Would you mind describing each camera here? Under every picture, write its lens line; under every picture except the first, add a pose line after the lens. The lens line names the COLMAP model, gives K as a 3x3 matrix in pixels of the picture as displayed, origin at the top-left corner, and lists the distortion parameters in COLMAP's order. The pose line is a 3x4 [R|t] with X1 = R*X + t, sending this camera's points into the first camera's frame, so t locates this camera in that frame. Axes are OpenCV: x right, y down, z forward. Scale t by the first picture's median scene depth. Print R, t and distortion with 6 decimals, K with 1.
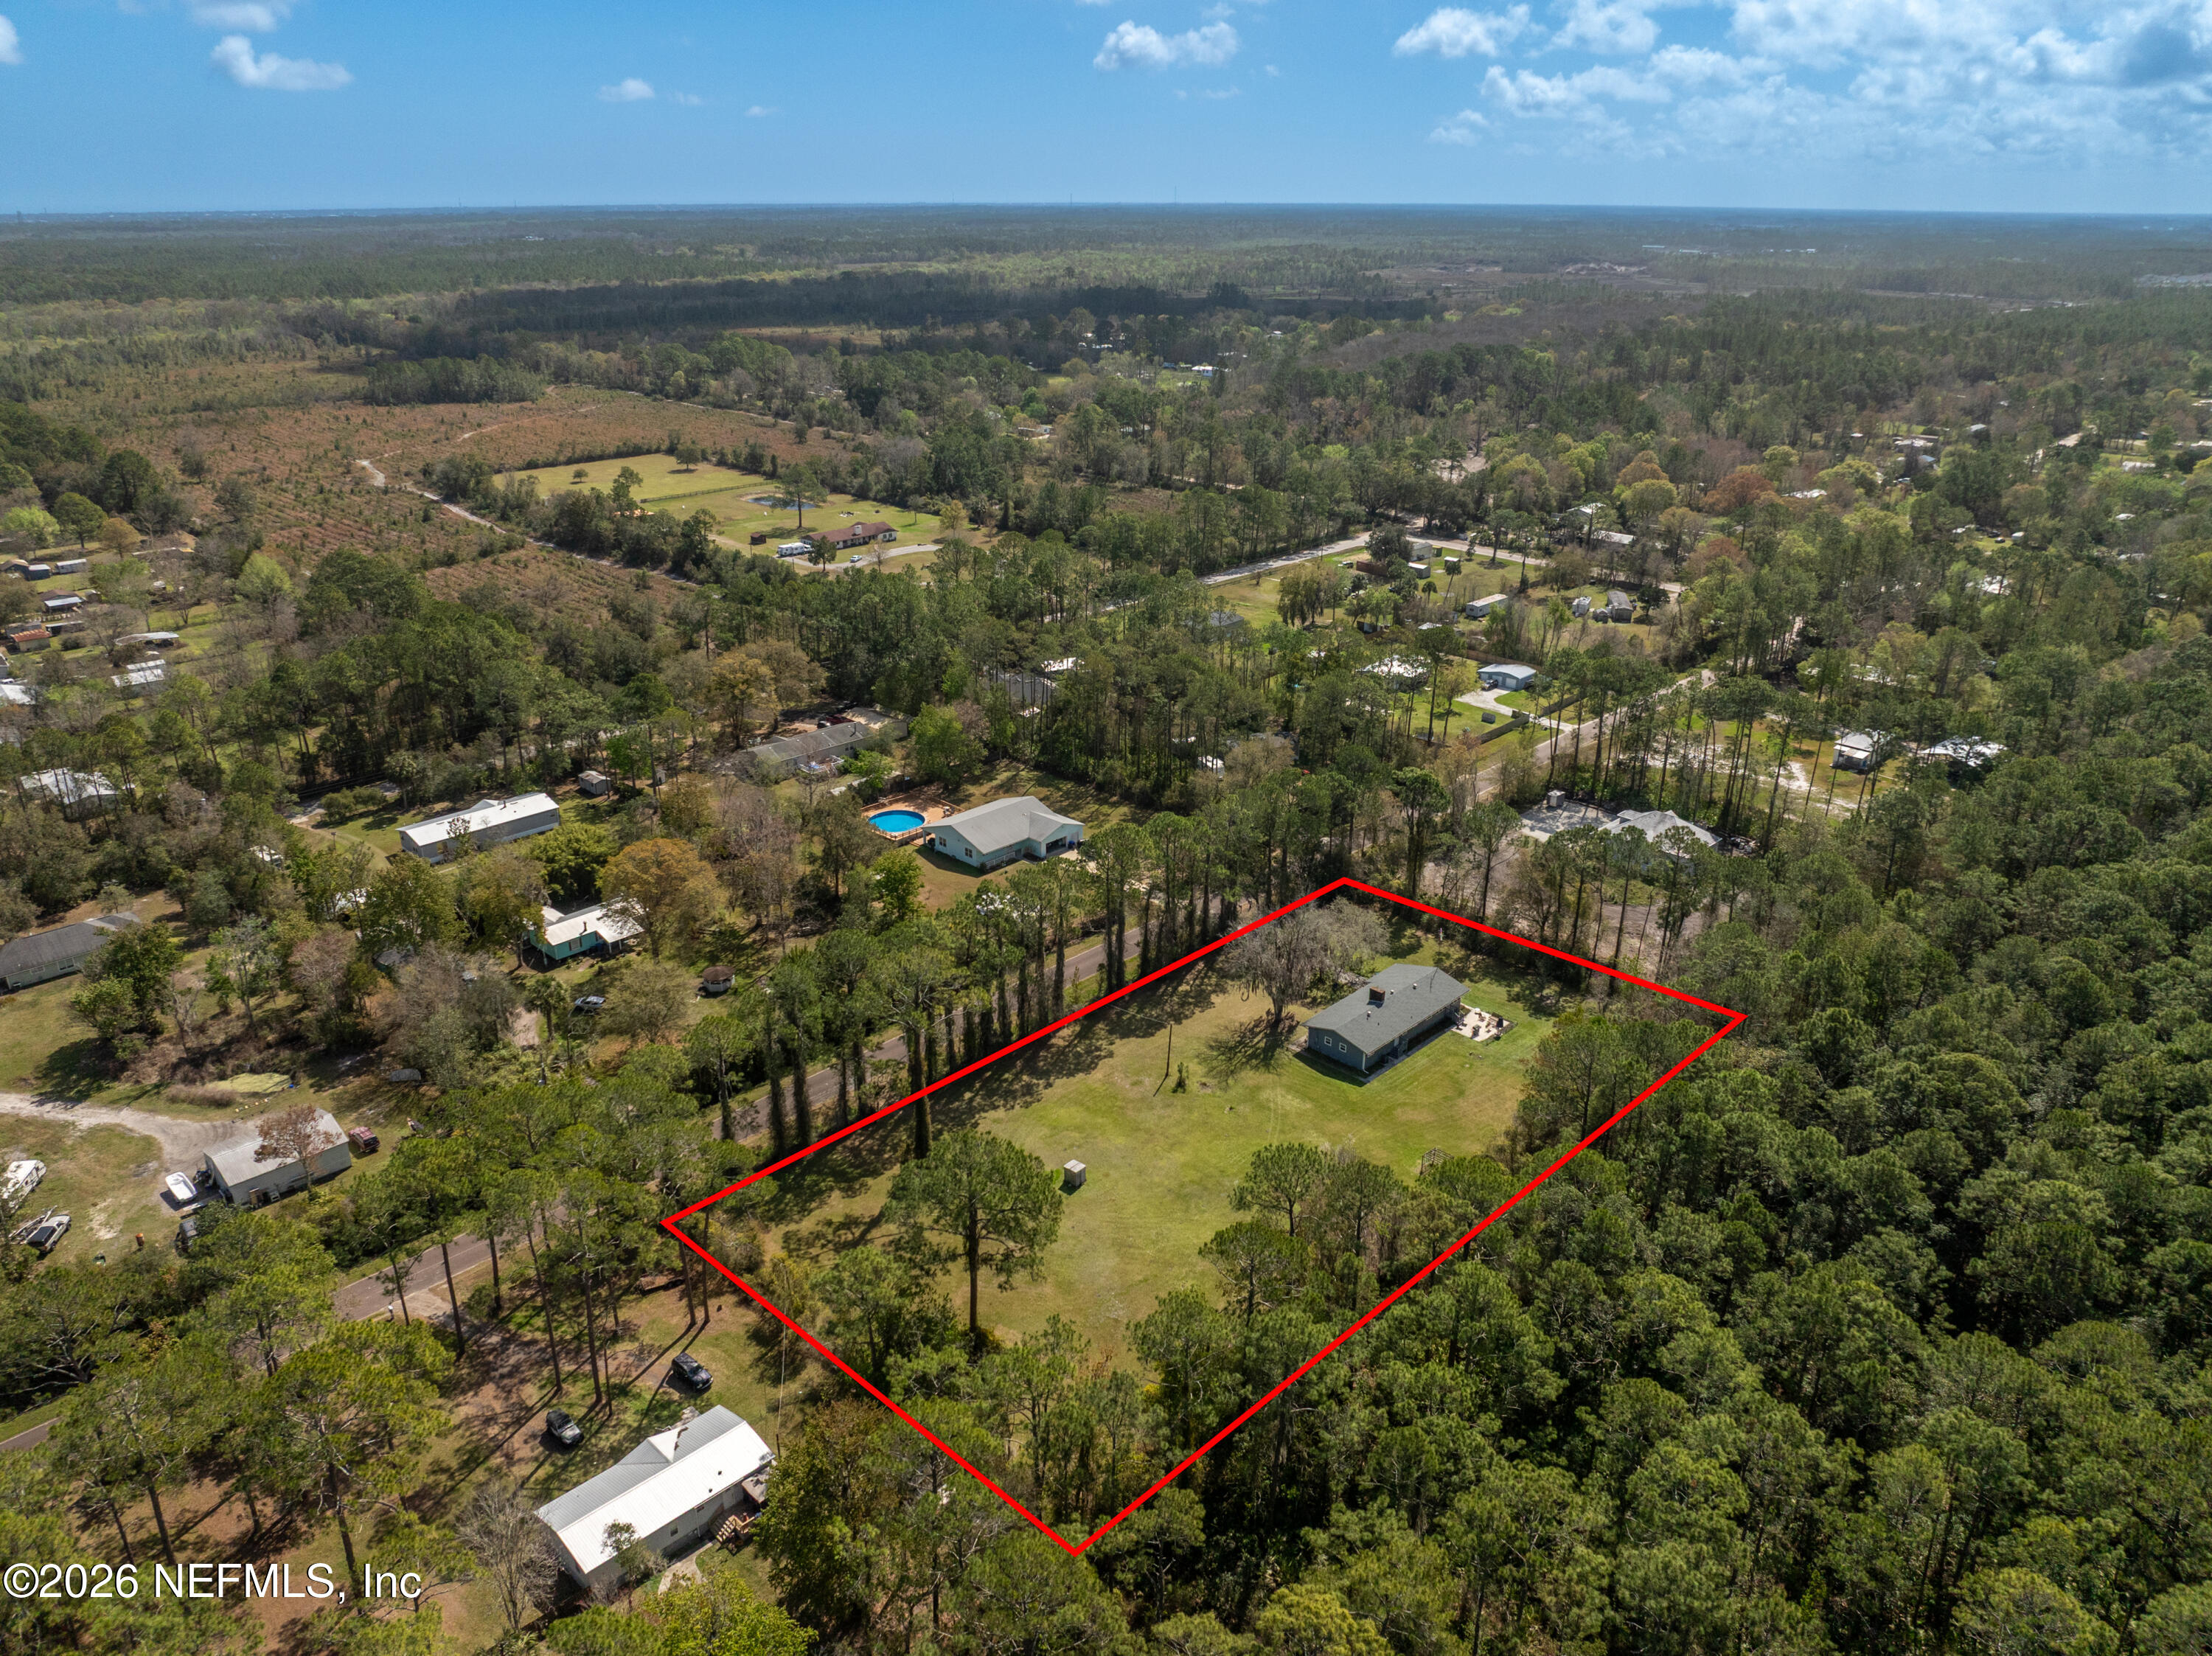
lens RADIAL K [[1554.7, 0, 1117.8], [0, 1554.7, 825.9], [0, 0, 1]] dist [-0.033882, 0.006530]
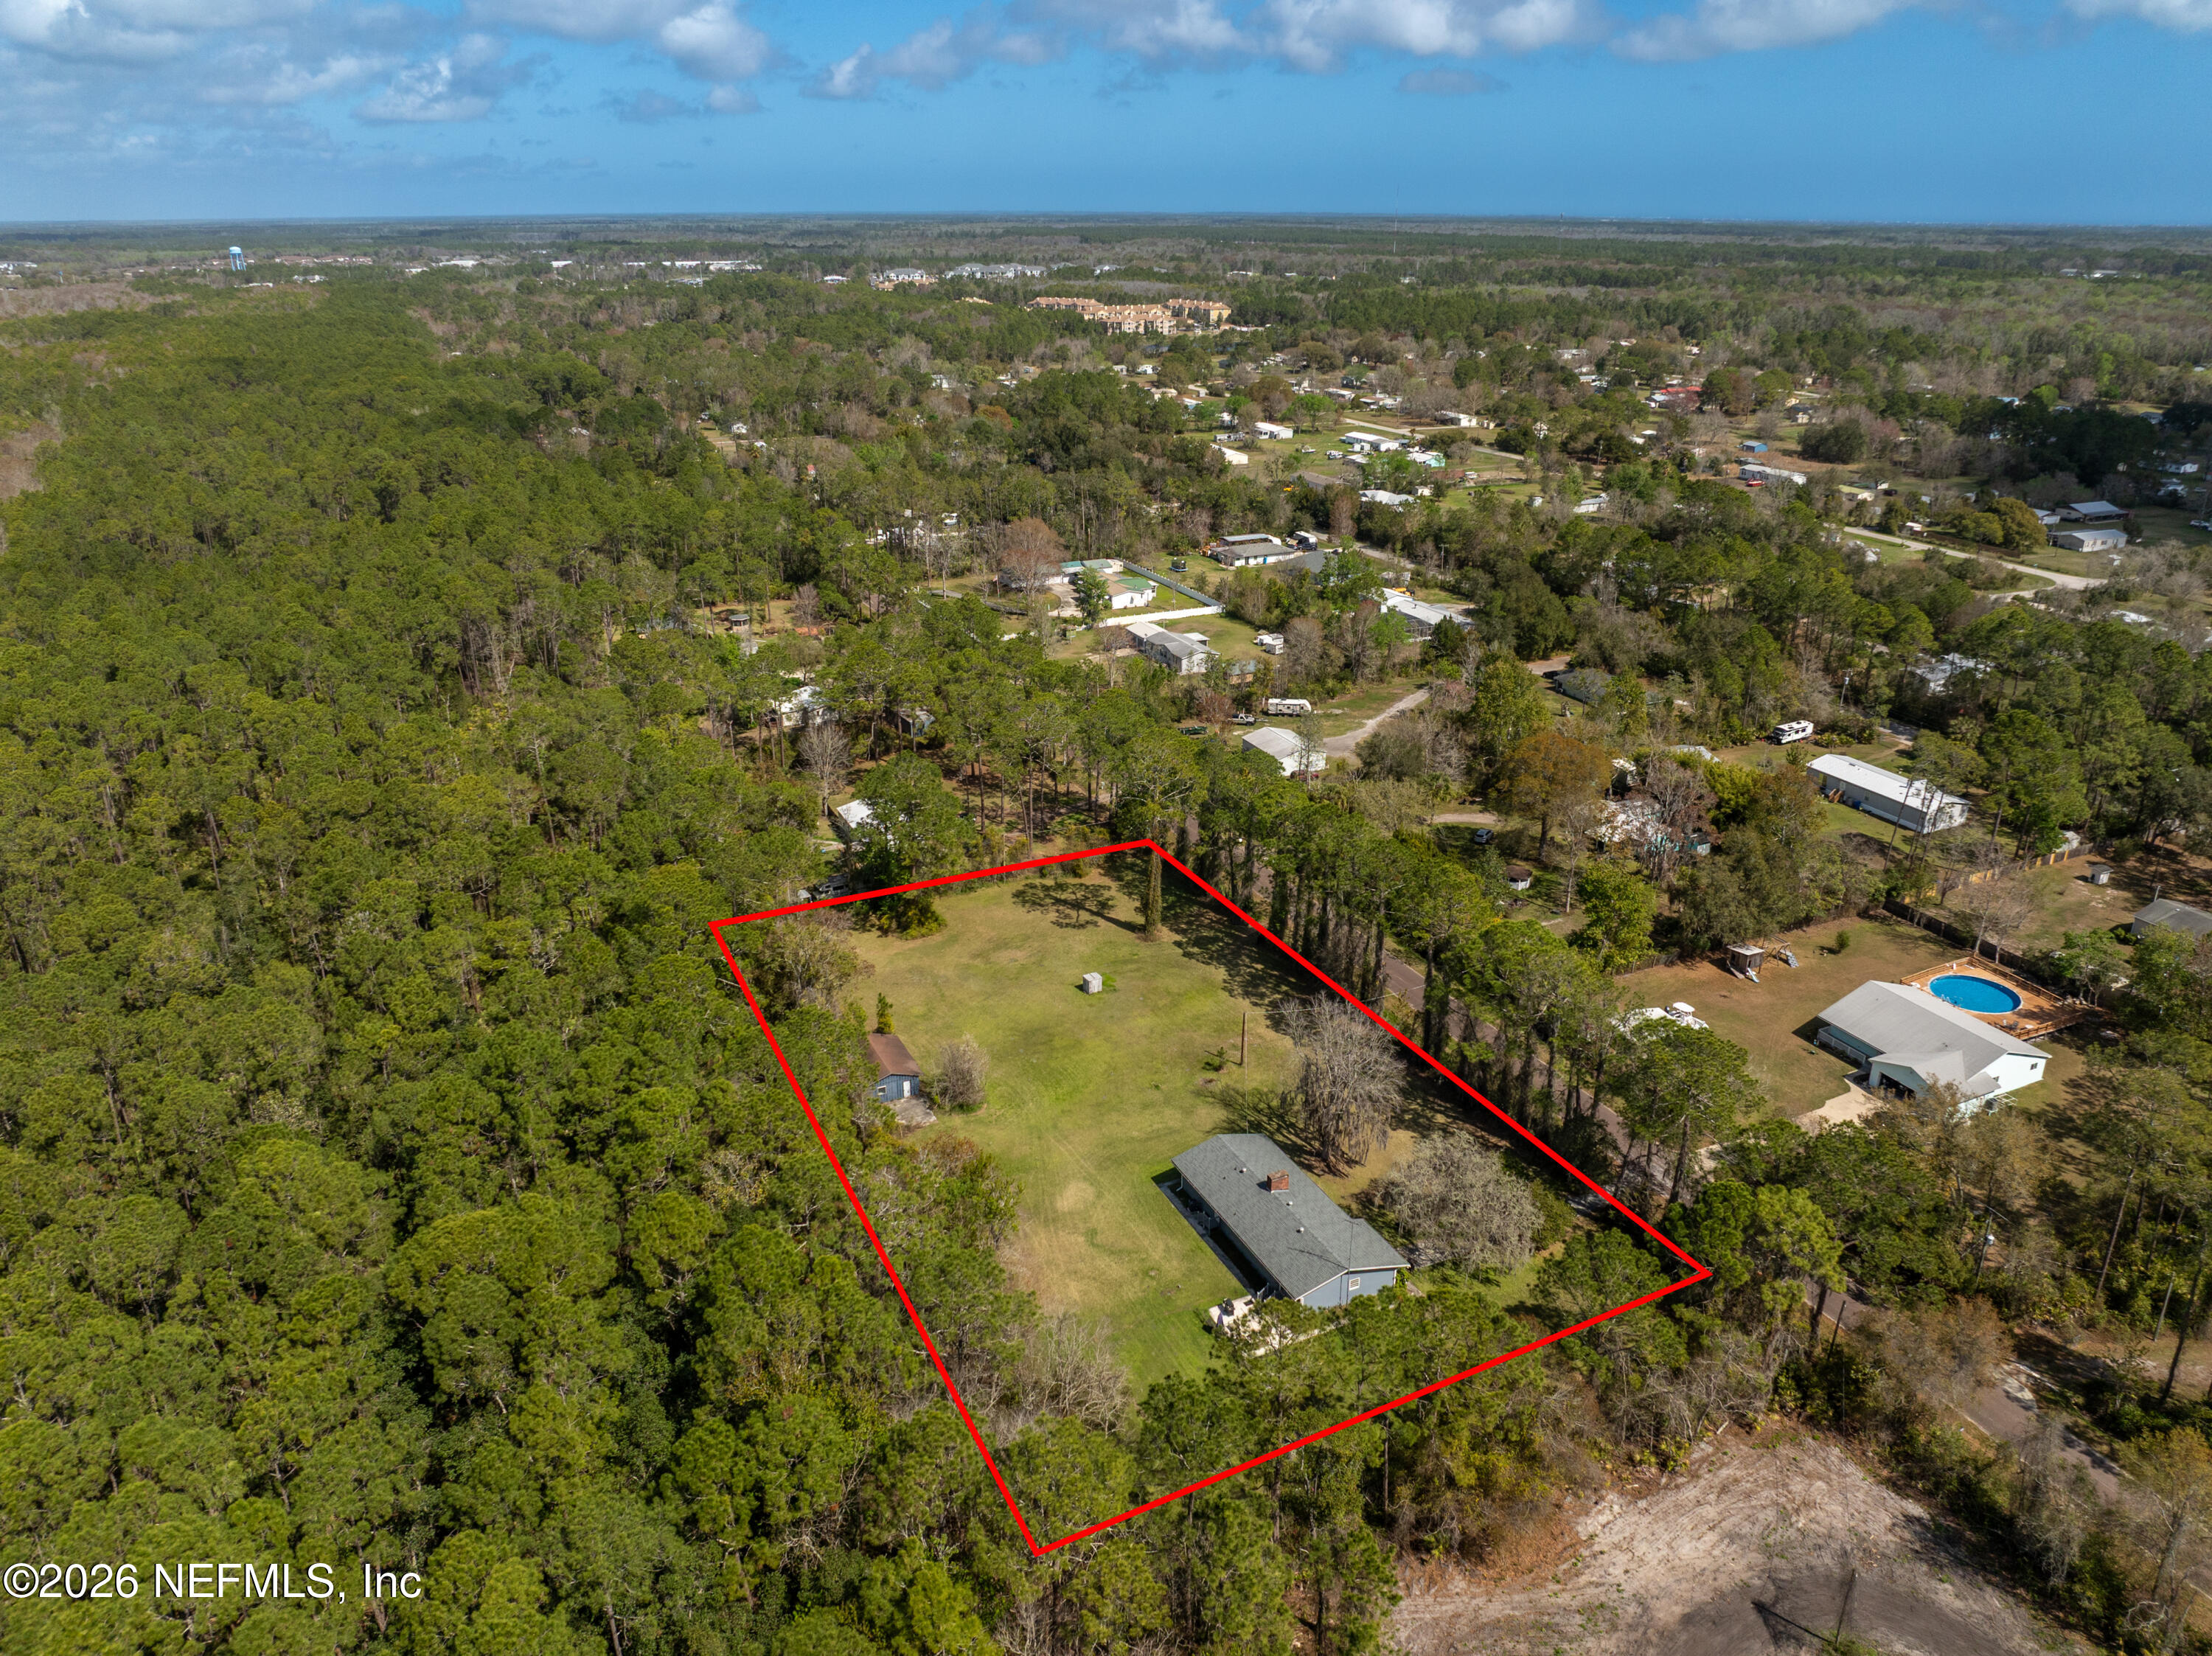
lens RADIAL K [[1554.7, 0, 1117.8], [0, 1554.7, 825.9], [0, 0, 1]] dist [-0.033882, 0.006530]
pose [[-0.356291, 0.337439, -0.871316, 0.518920], [-0.355936, 0.813187, 0.460474, -0.222696], [0.863925, 0.474195, -0.169624, 0.667291]]
